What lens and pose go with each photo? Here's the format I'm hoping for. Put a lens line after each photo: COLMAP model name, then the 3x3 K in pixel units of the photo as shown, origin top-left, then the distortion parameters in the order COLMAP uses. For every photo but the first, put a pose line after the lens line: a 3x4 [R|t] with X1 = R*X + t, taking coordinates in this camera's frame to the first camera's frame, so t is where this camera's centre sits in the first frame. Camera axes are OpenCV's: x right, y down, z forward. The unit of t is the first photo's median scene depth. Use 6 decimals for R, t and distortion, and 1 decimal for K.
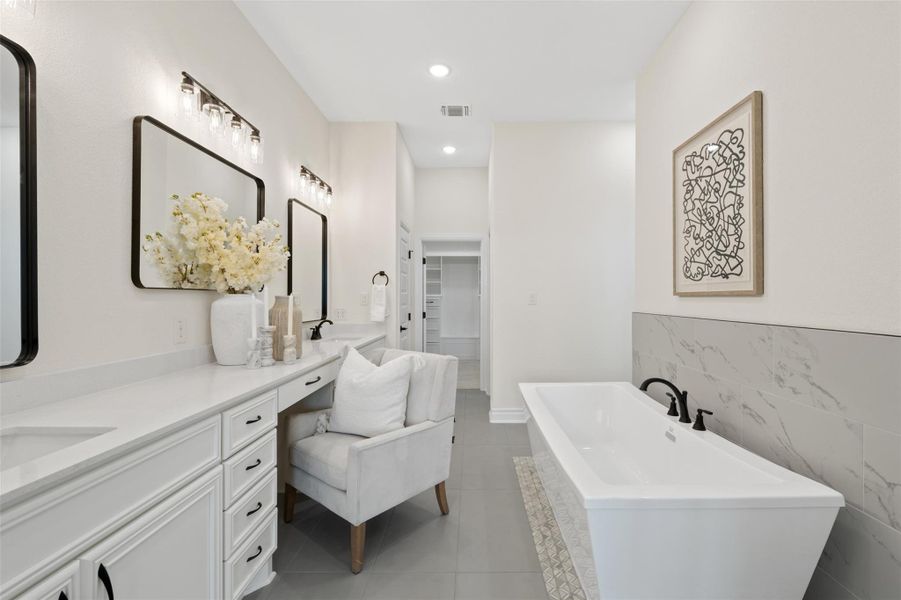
lens RADIAL K [[388.2, 0, 454.8], [0, 388.2, 299.0], [0, 0, 1]] dist [-0.003466, -0.000592]
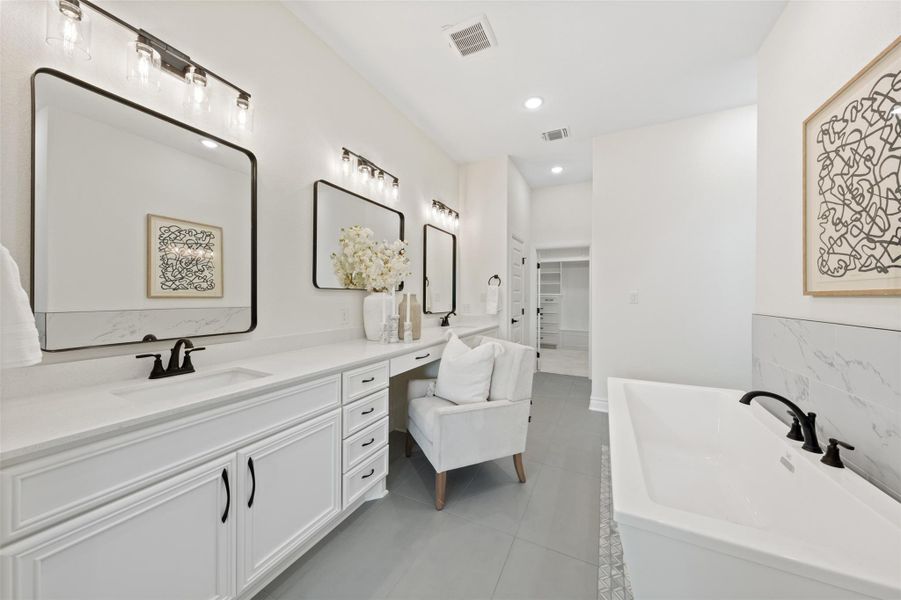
lens RADIAL K [[299.7, 0, 428.9], [0, 299.7, 296.0], [0, 0, 1]] dist [-0.000449, -0.000070]
pose [[0.901729, 0.007897, -0.432230, 0.112310], [-0.009175, 0.999958, -0.000871, 0.000467], [0.432205, 0.004751, 0.901763, 0.068740]]
